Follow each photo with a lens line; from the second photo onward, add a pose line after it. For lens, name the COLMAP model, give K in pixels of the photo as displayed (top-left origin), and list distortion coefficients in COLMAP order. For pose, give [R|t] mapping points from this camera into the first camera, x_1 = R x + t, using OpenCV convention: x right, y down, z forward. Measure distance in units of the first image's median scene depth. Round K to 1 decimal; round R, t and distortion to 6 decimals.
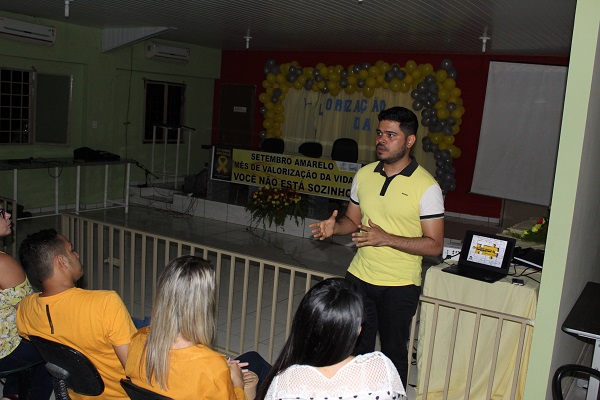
lens RADIAL K [[545.2, 0, 300.0], [0, 545.2, 200.0], [0, 0, 1]] dist [-0.007649, -0.001713]
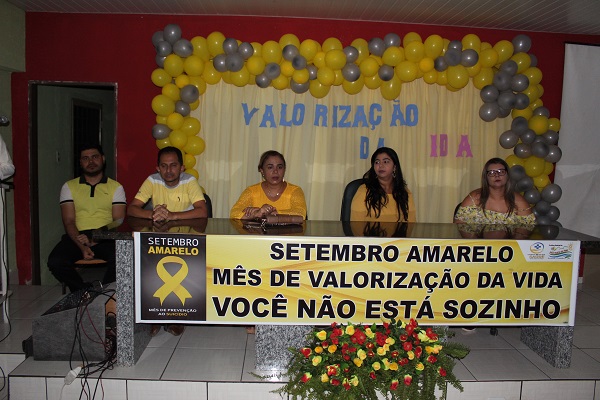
lens RADIAL K [[526.3, 0, 300.0], [0, 526.3, 200.0], [0, 0, 1]] dist [-0.106768, 0.006113]
pose [[0.835378, -0.109049, 0.538751, -0.262165], [0.122375, 0.992422, 0.011124, -0.115677], [-0.535881, 0.056637, 0.842392, 0.673483]]
